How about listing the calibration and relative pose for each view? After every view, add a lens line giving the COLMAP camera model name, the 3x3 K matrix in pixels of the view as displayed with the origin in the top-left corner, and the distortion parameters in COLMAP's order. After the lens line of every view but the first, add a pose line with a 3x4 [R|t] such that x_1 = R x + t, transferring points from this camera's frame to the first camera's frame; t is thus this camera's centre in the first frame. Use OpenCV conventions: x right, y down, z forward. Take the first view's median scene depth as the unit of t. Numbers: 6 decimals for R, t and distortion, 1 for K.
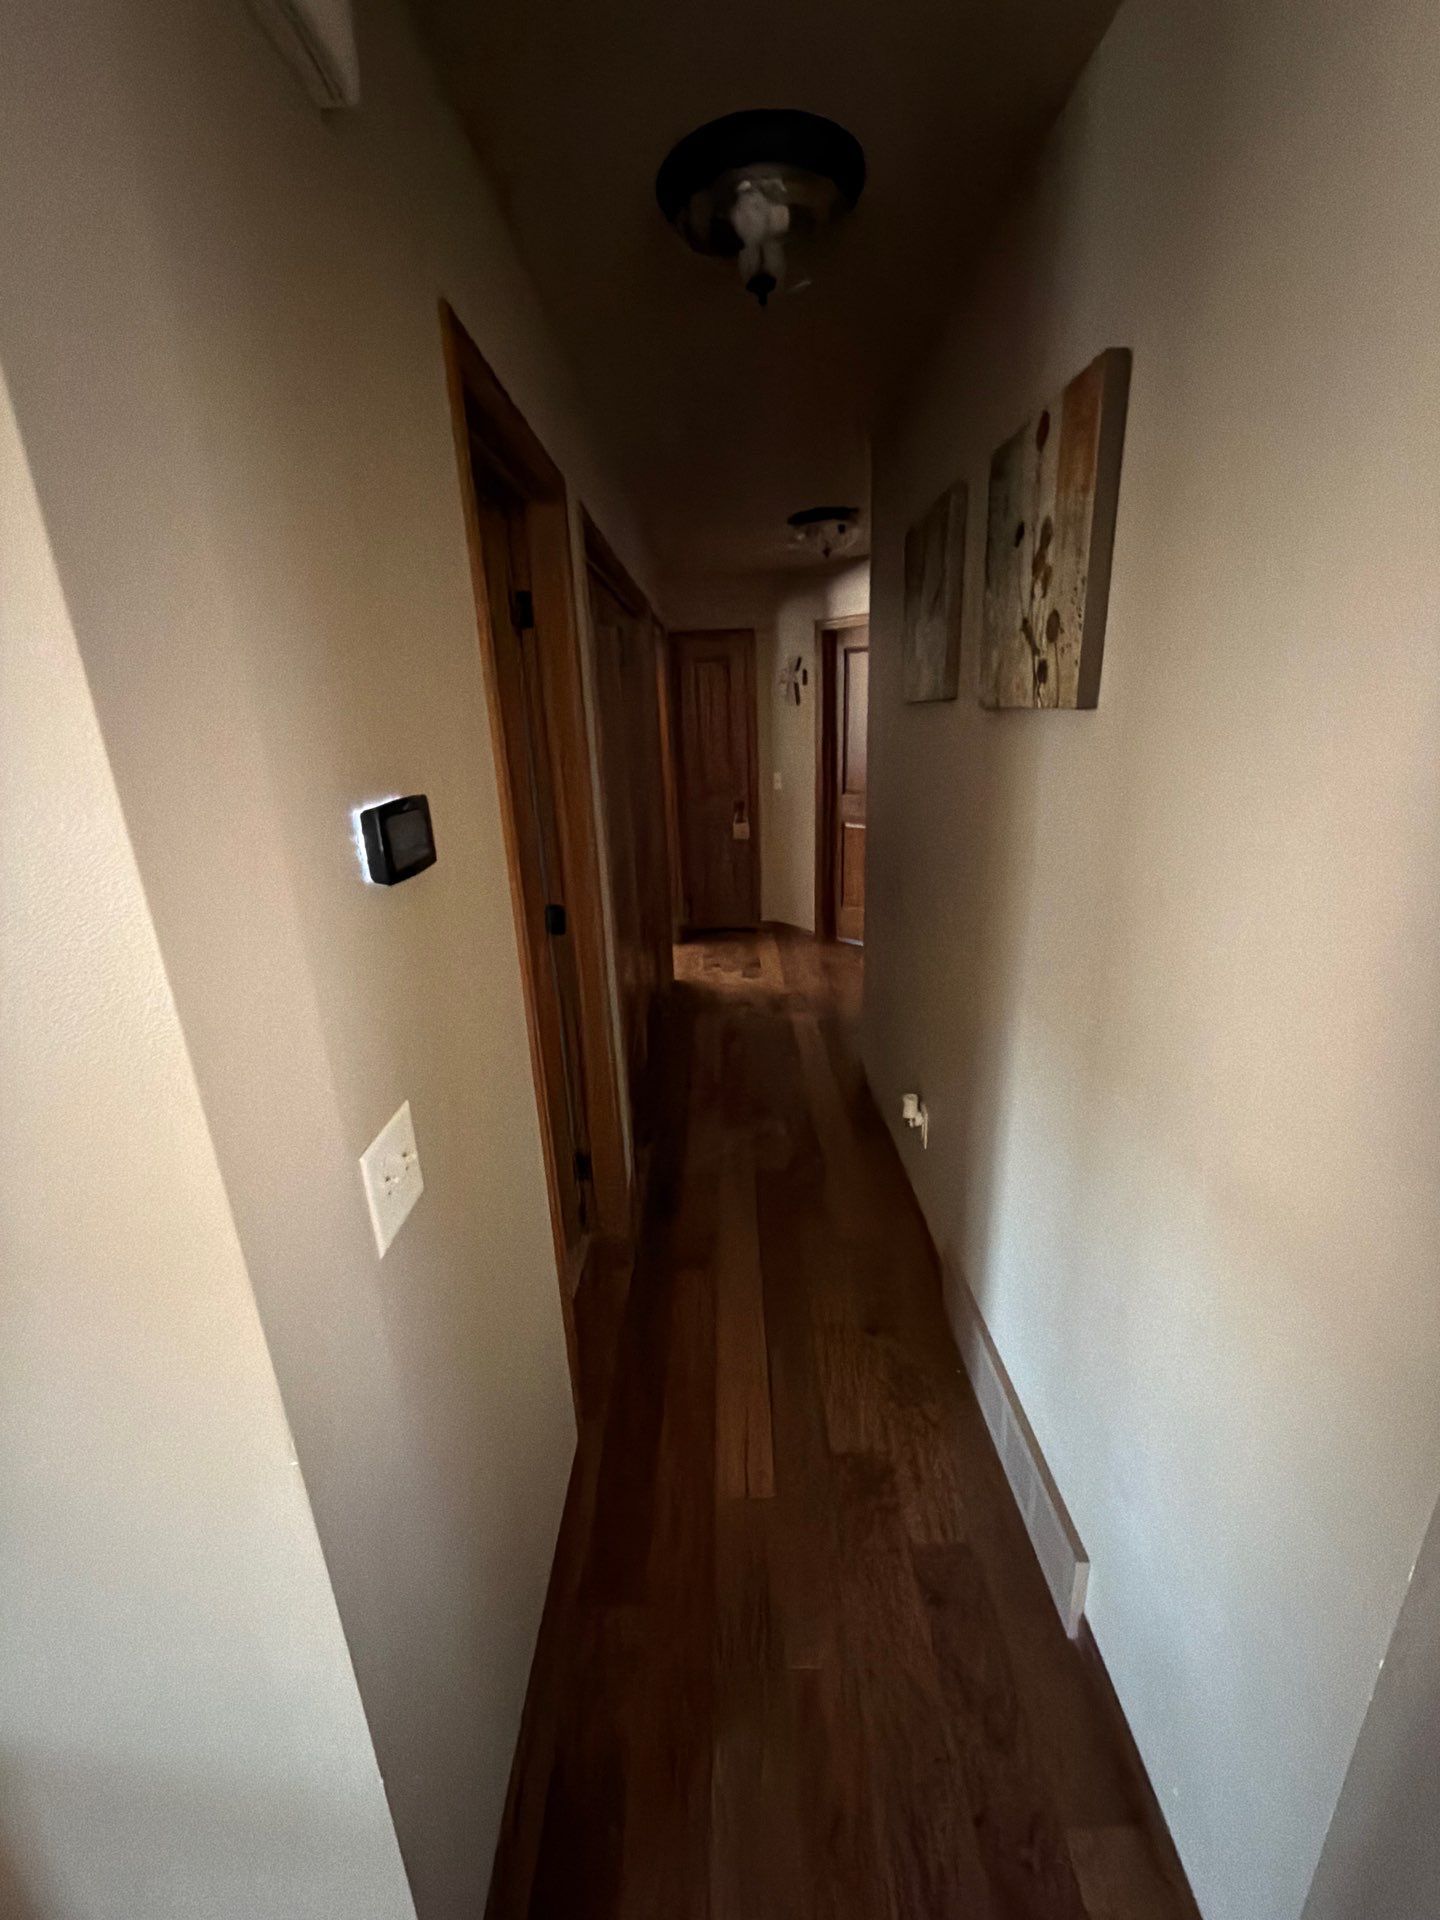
lens RADIAL K [[764.7, 0, 723.5], [0, 764.7, 951.7], [0, 0, 1]] dist [-0.000338, 0.000460]
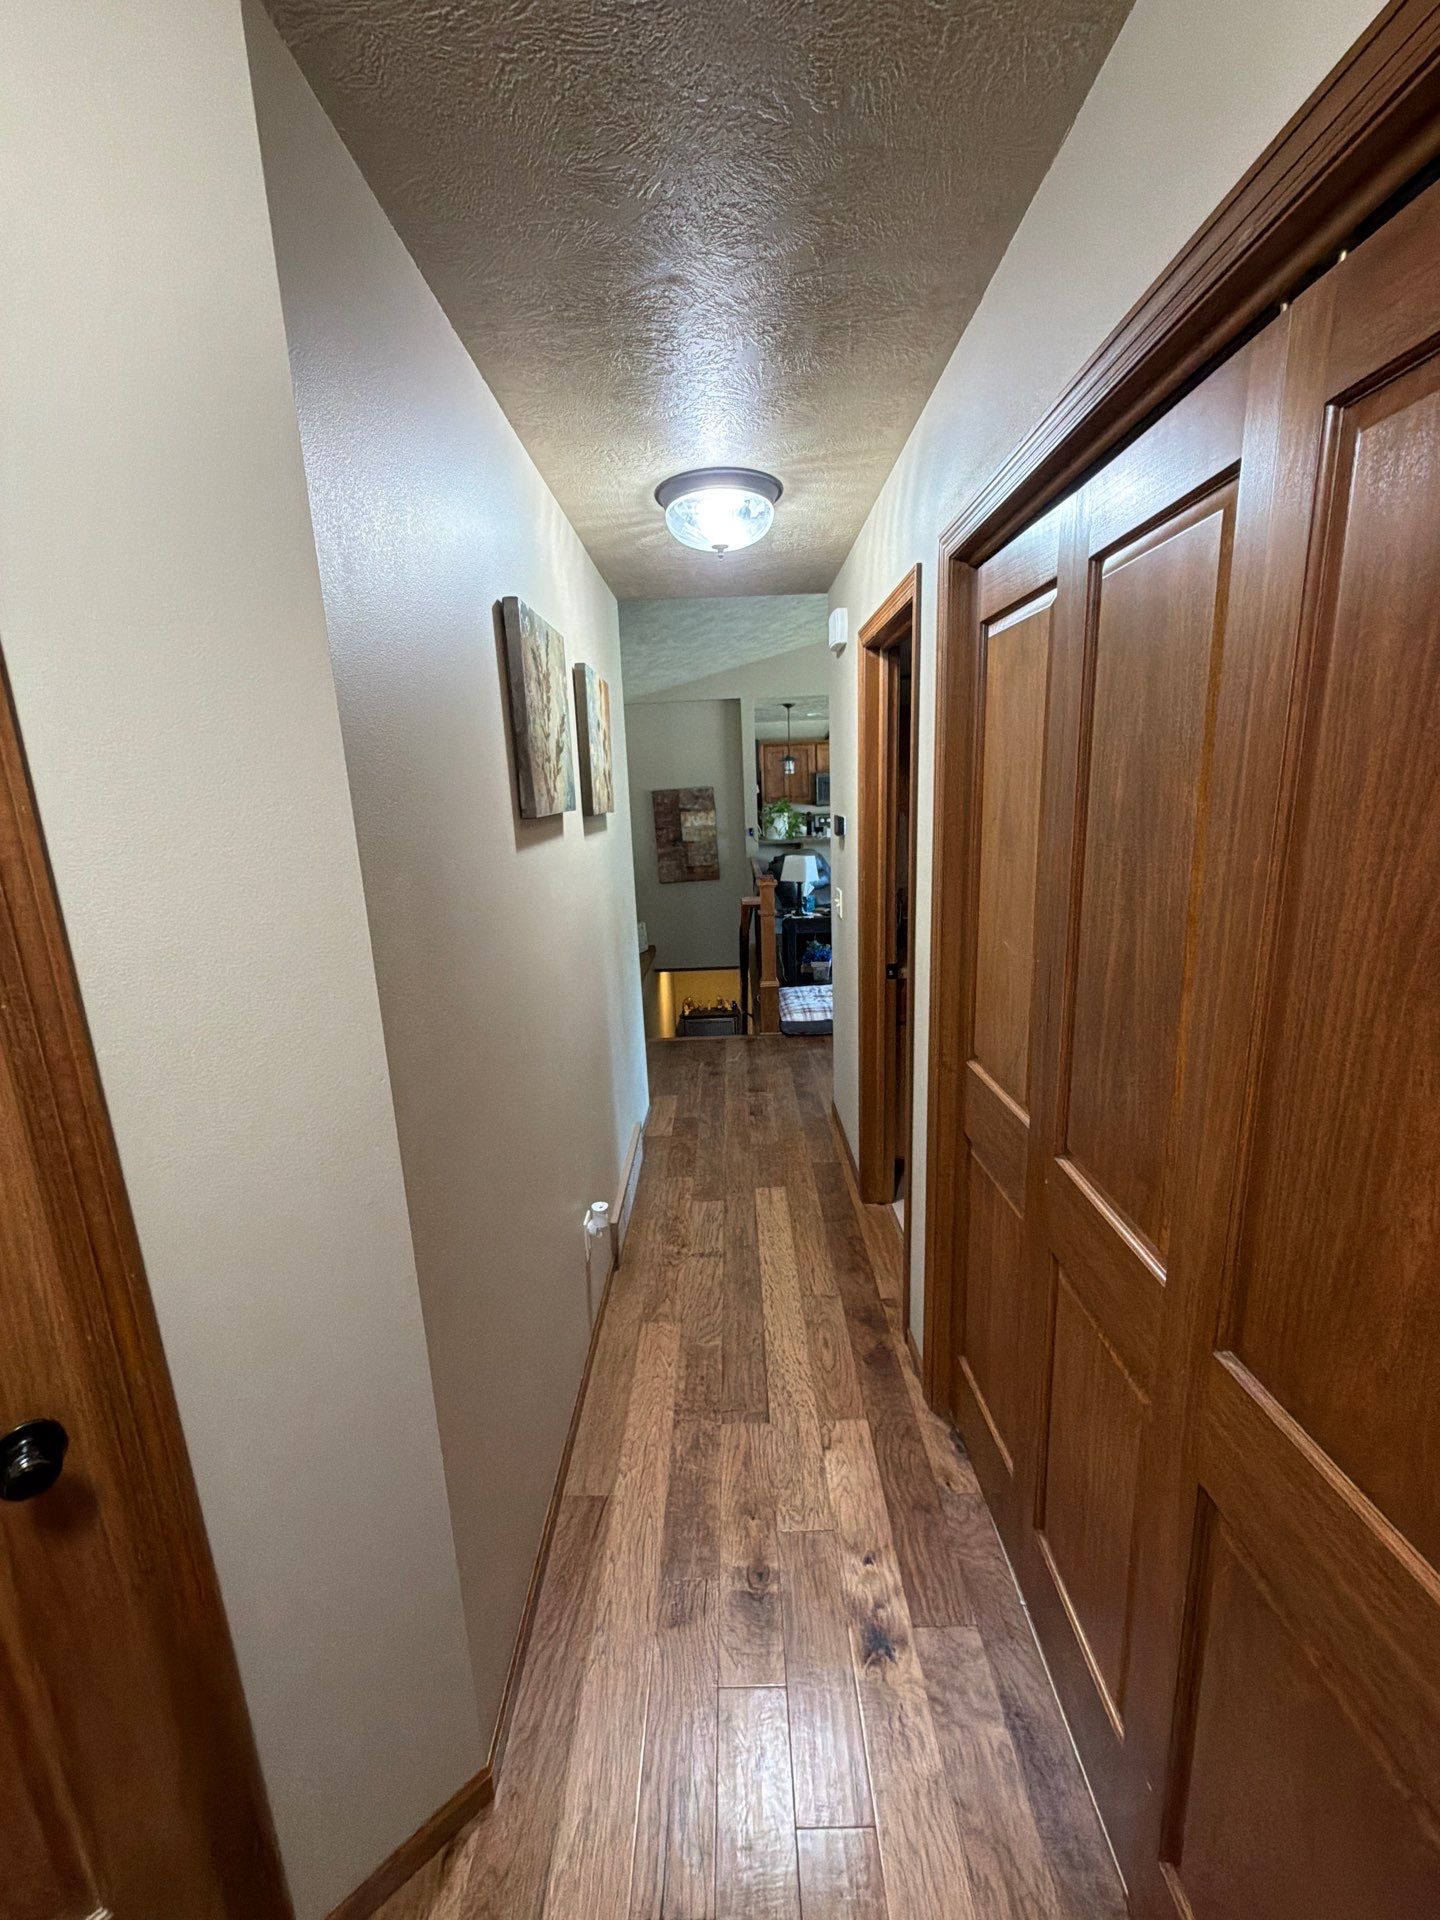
lens RADIAL K [[764.7, 0, 714.9], [0, 764.7, 960.9], [0, 0, 1]] dist [-0.000338, 0.000460]
pose [[-0.996864, 0.071596, 0.033693, 0.026376], [0.078843, 0.862615, 0.499679, -0.327223], [0.006711, 0.500769, -0.865555, 0.998863]]
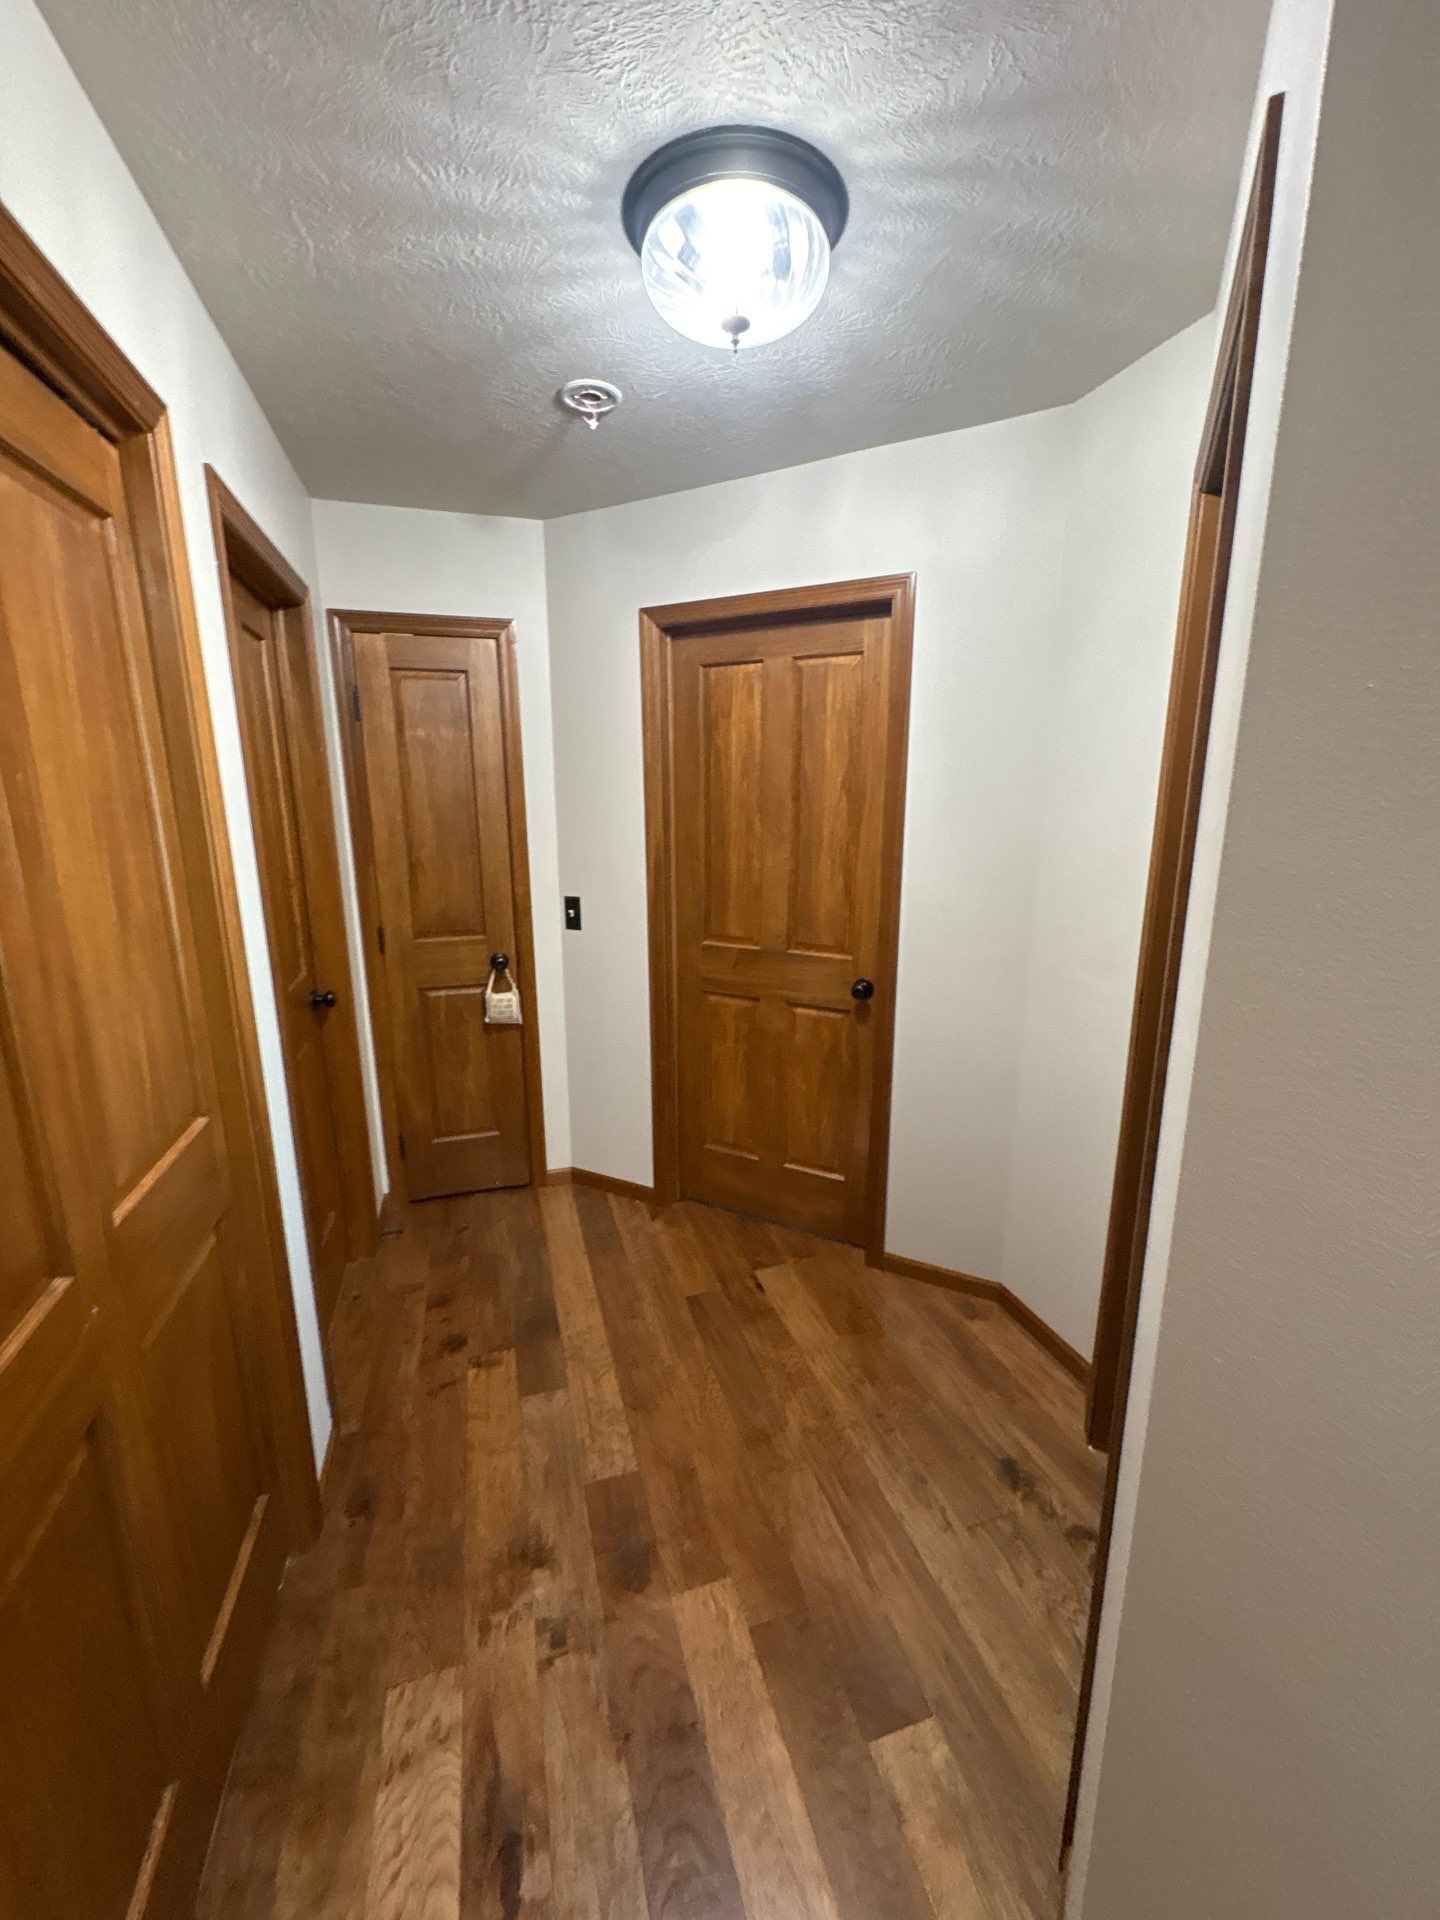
lens RADIAL K [[764.7, 0, 719.0], [0, 764.7, 957.3], [0, 0, 1]] dist [-0.000338, 0.000460]
pose [[0.954573, -0.029402, 0.296524, 0.014840], [0.057558, 0.994573, -0.086674, -0.196761], [-0.292366, 0.099804, 0.951084, 0.666226]]
